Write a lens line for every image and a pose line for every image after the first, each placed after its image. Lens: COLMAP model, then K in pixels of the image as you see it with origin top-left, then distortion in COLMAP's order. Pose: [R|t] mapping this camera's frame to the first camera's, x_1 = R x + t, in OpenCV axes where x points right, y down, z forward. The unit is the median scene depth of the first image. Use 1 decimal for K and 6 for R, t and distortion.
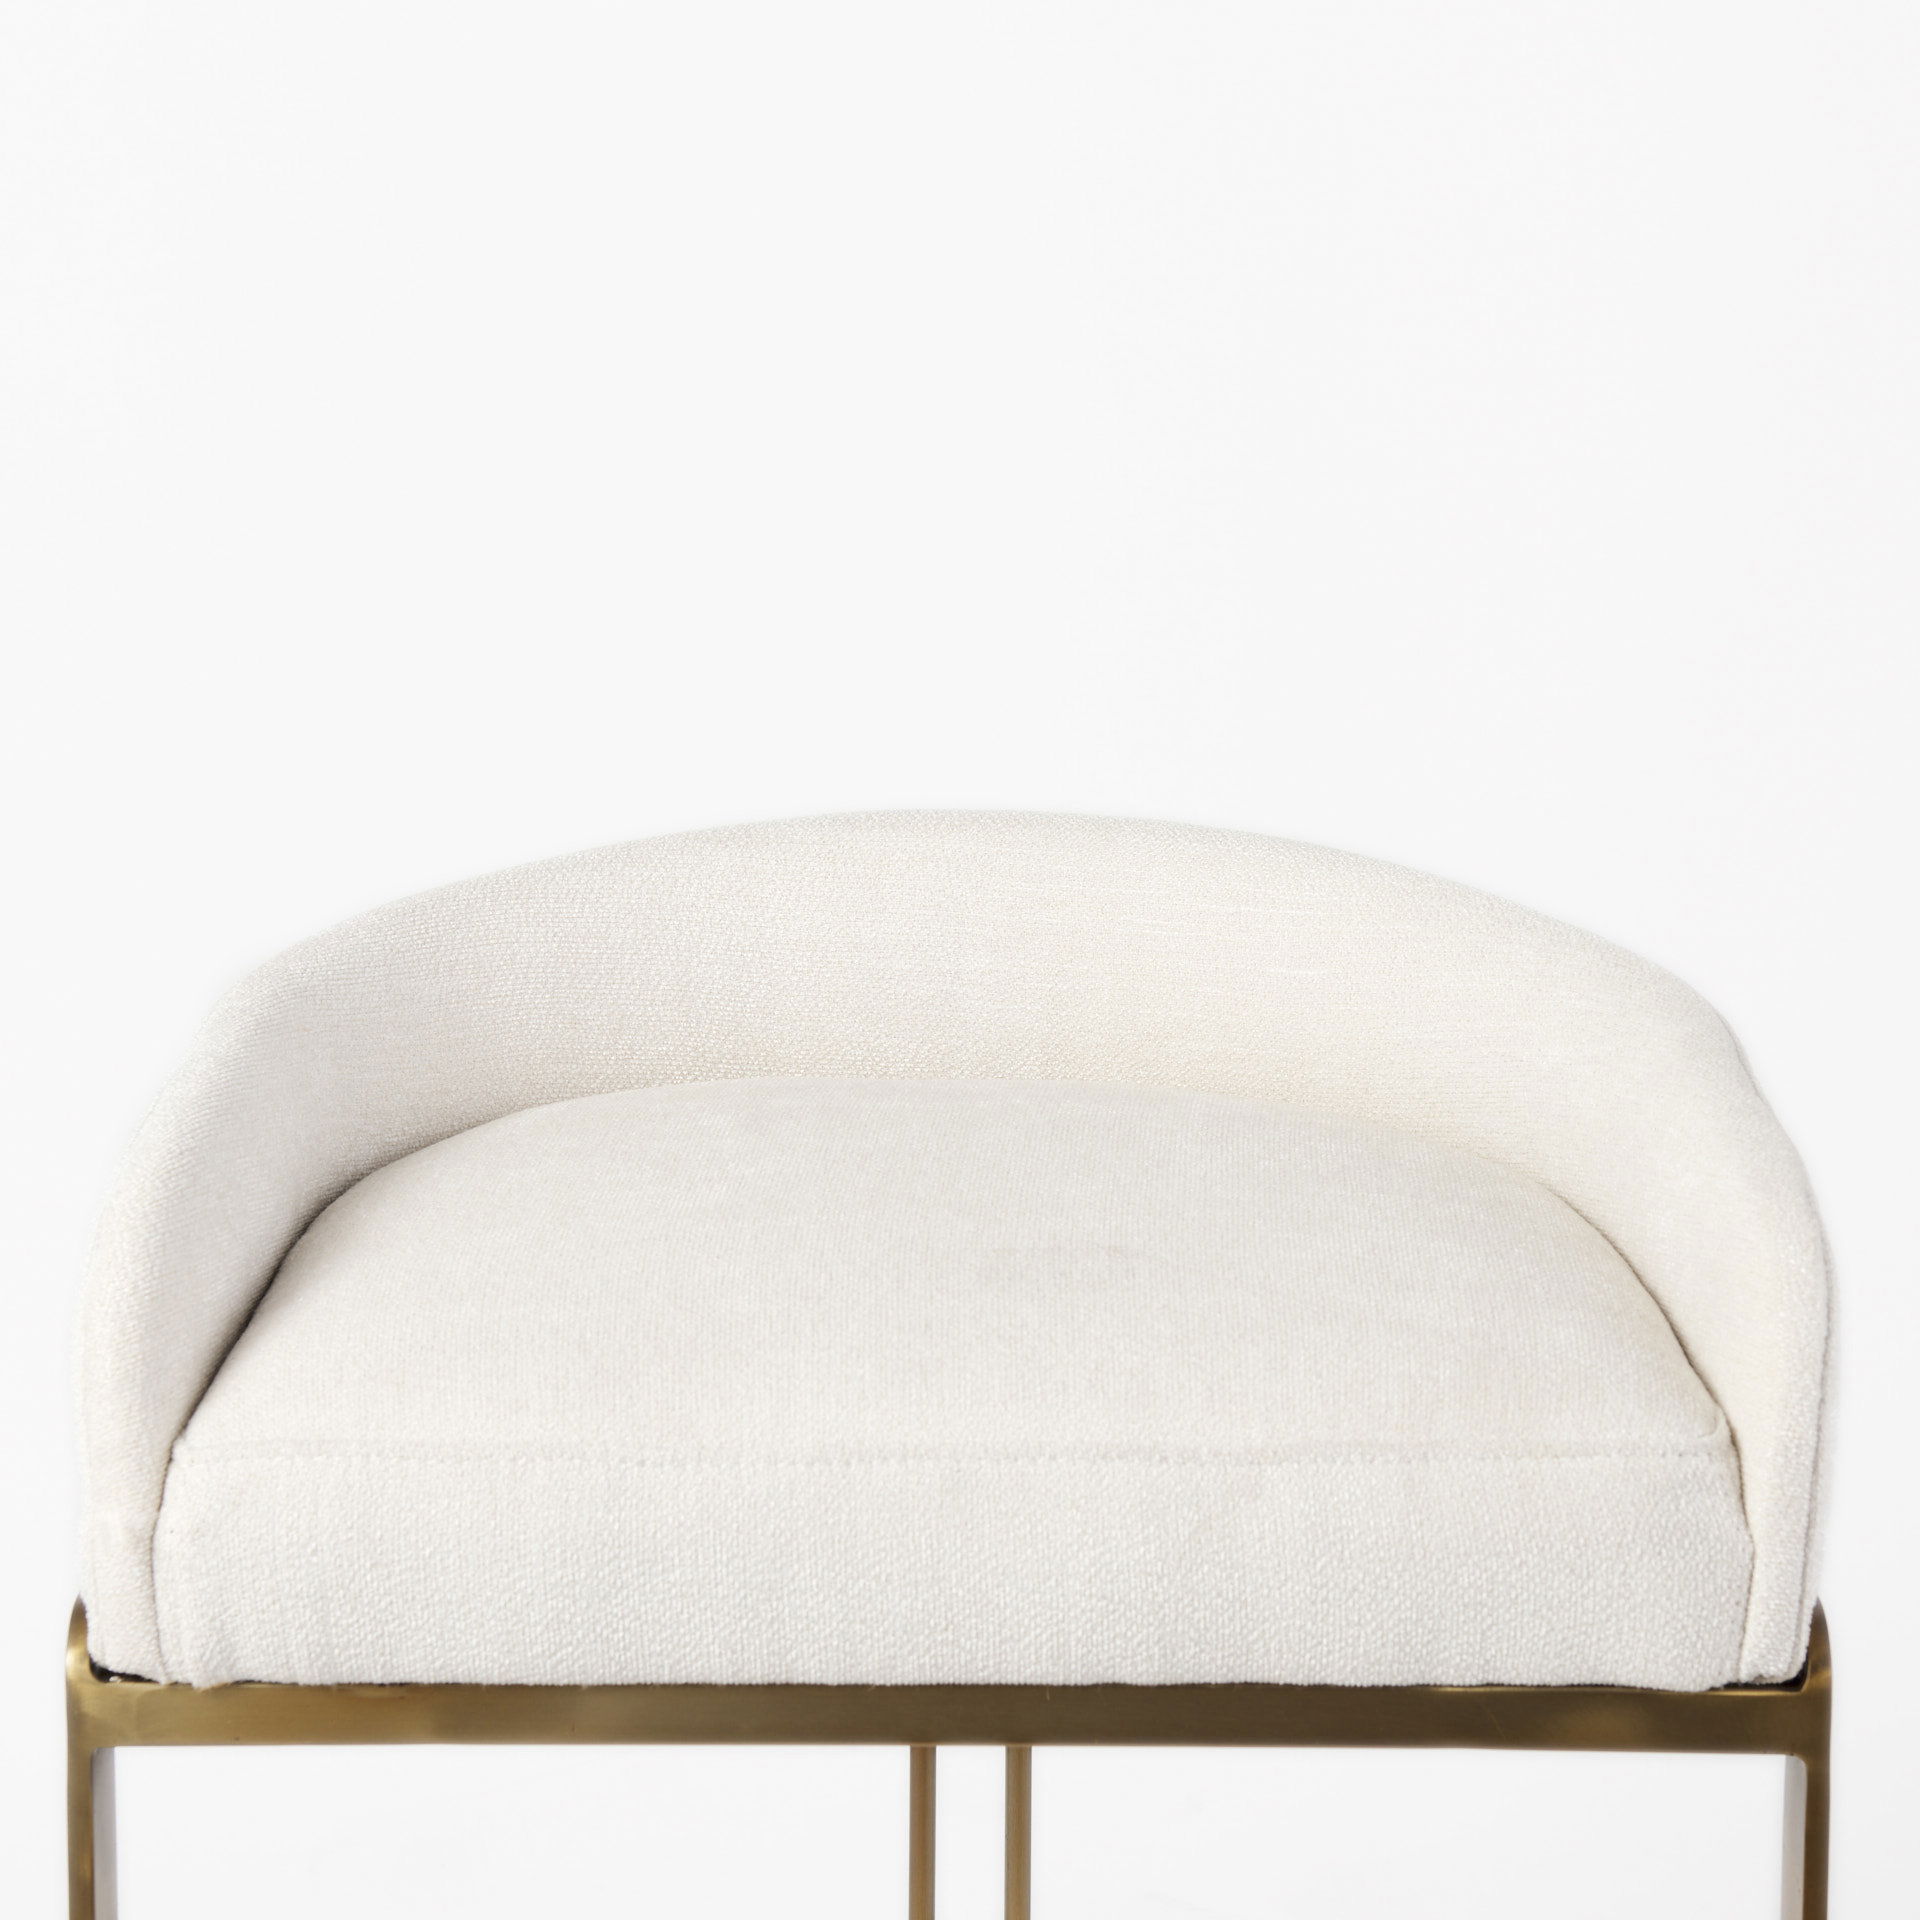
lens RADIAL K [[8970.4, 0, 960.0], [0, 8970.4, 960.0], [0, 0, 1]] dist [-0.185051, 6.152694]
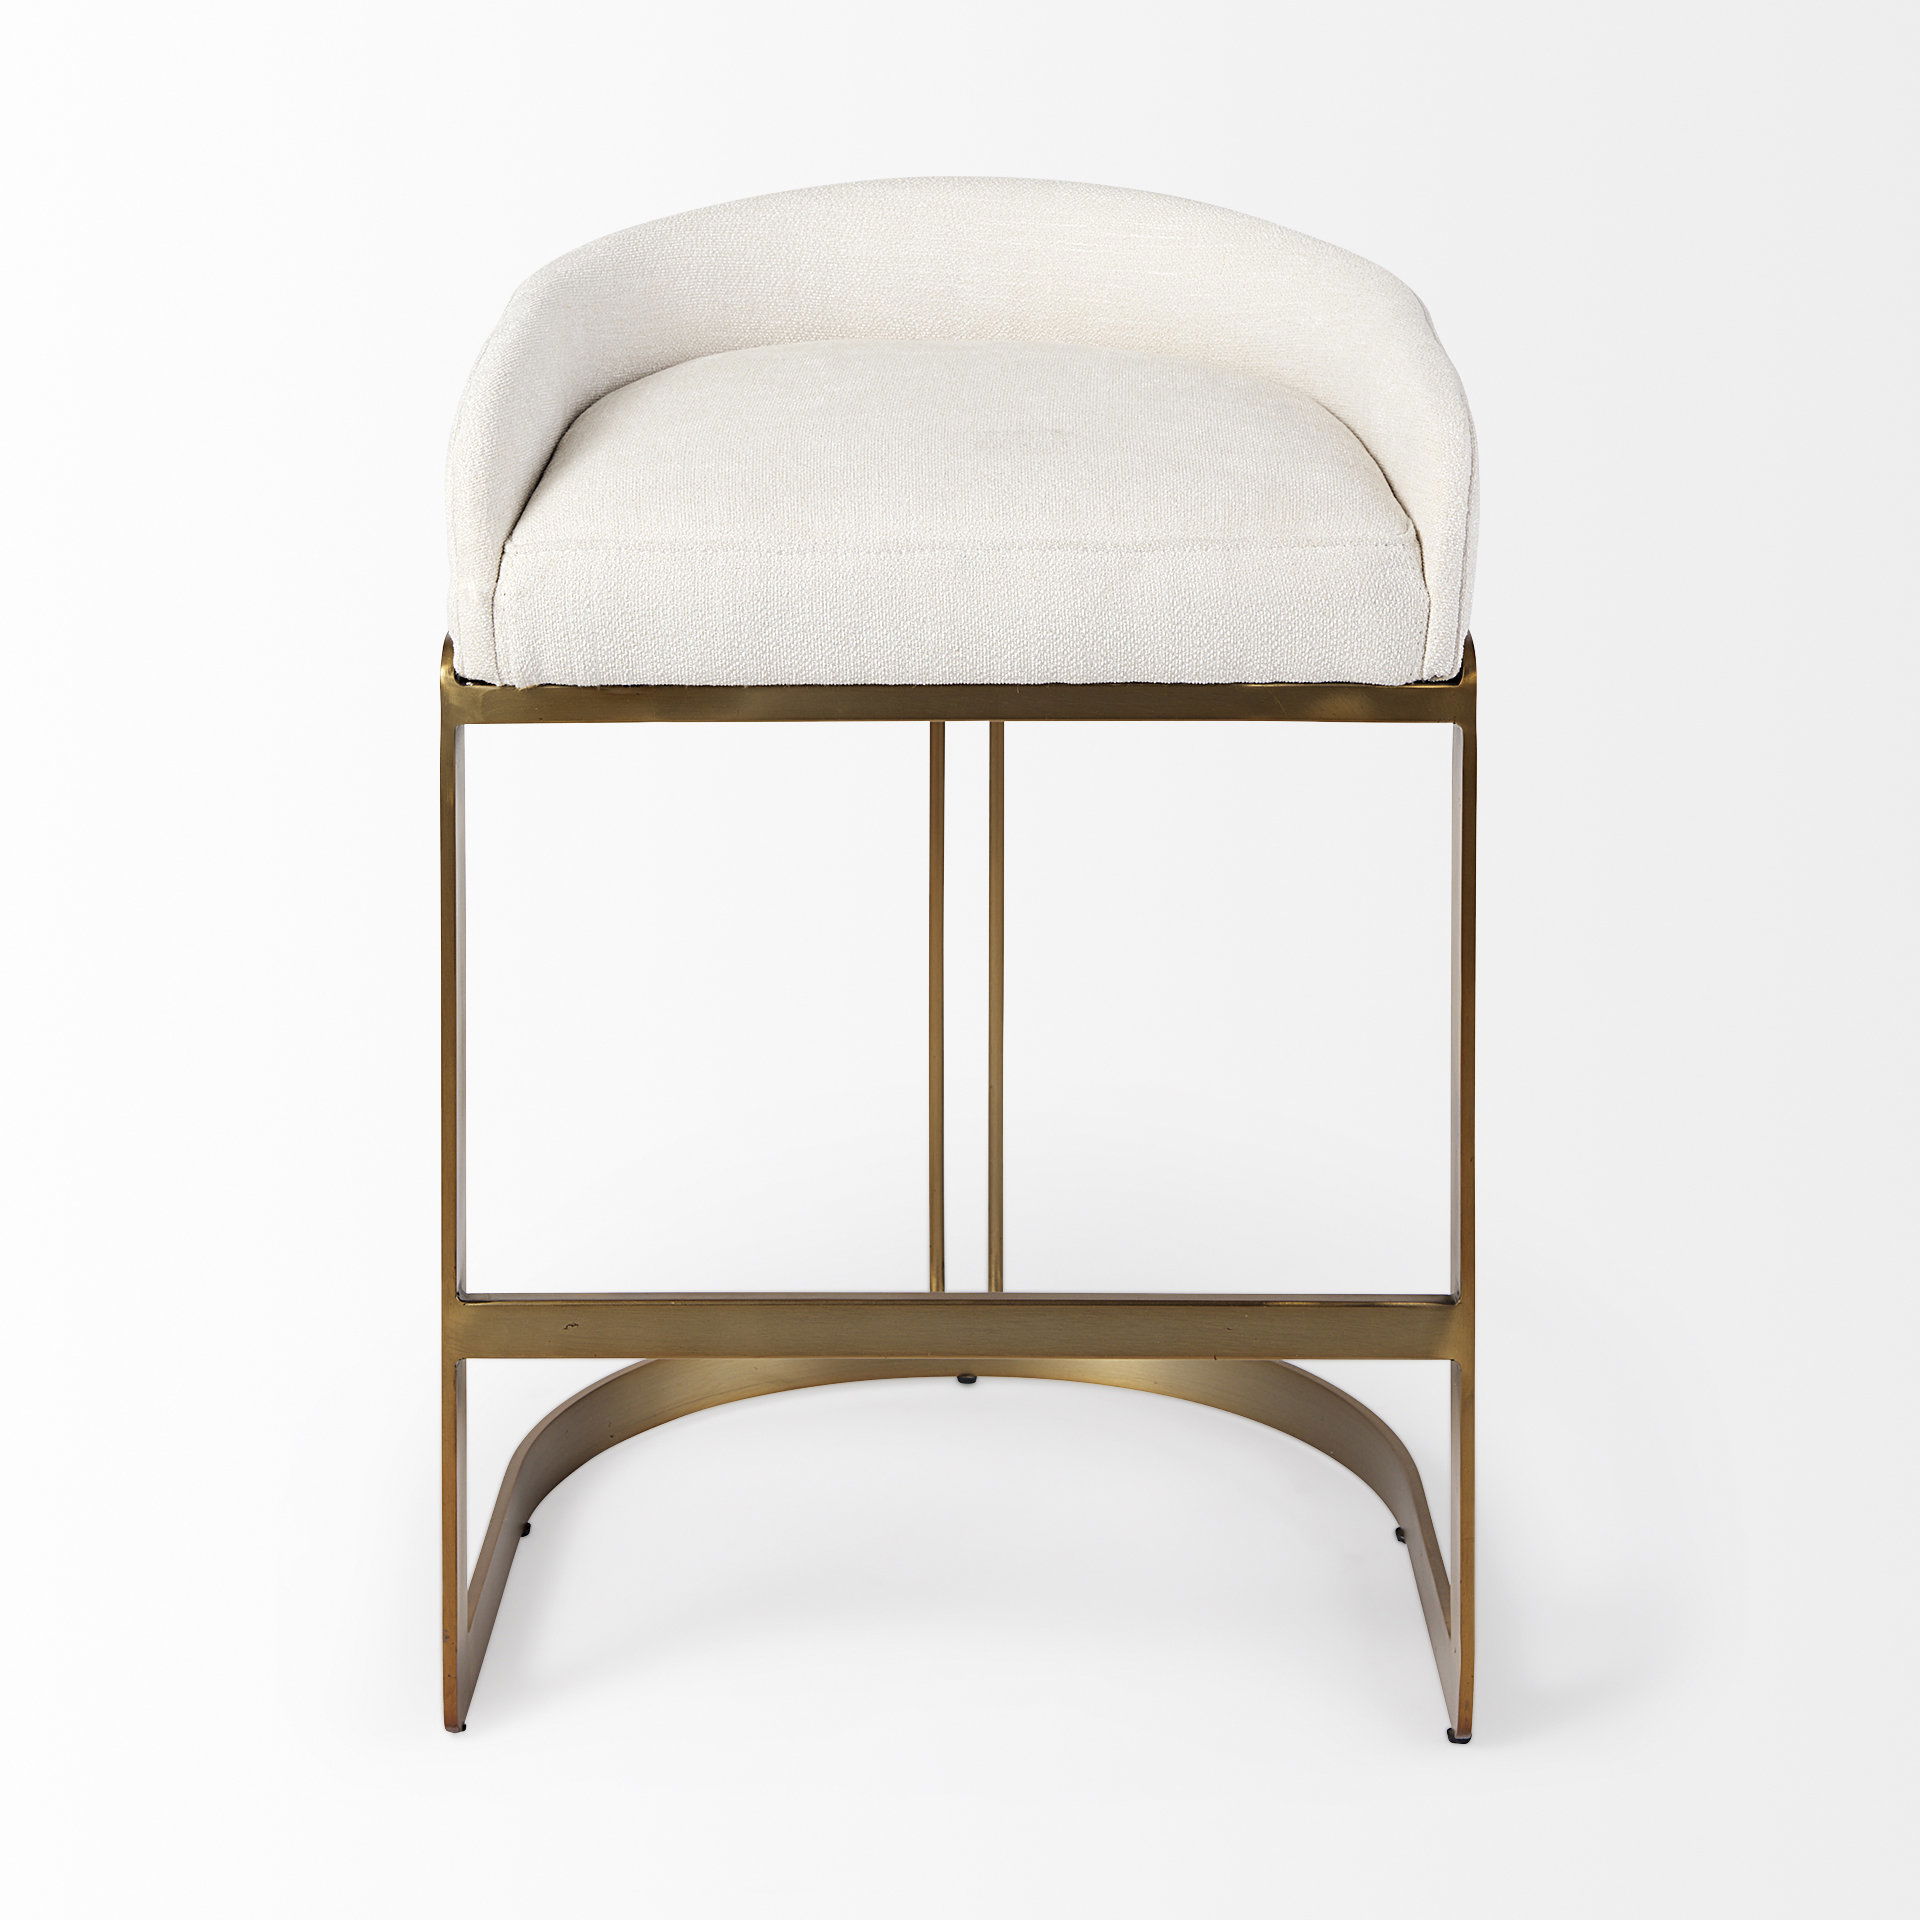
lens RADIAL K [[8970.4, 0, 960.0], [0, 8970.4, 960.0], [0, 0, 1]] dist [-0.185051, 6.152694]
pose [[0.999946, -0.004343, 0.009450, -0.017626], [0.003777, 0.998245, 0.059096, 0.032683], [-0.009690, -0.059057, 0.998208, -0.711010]]
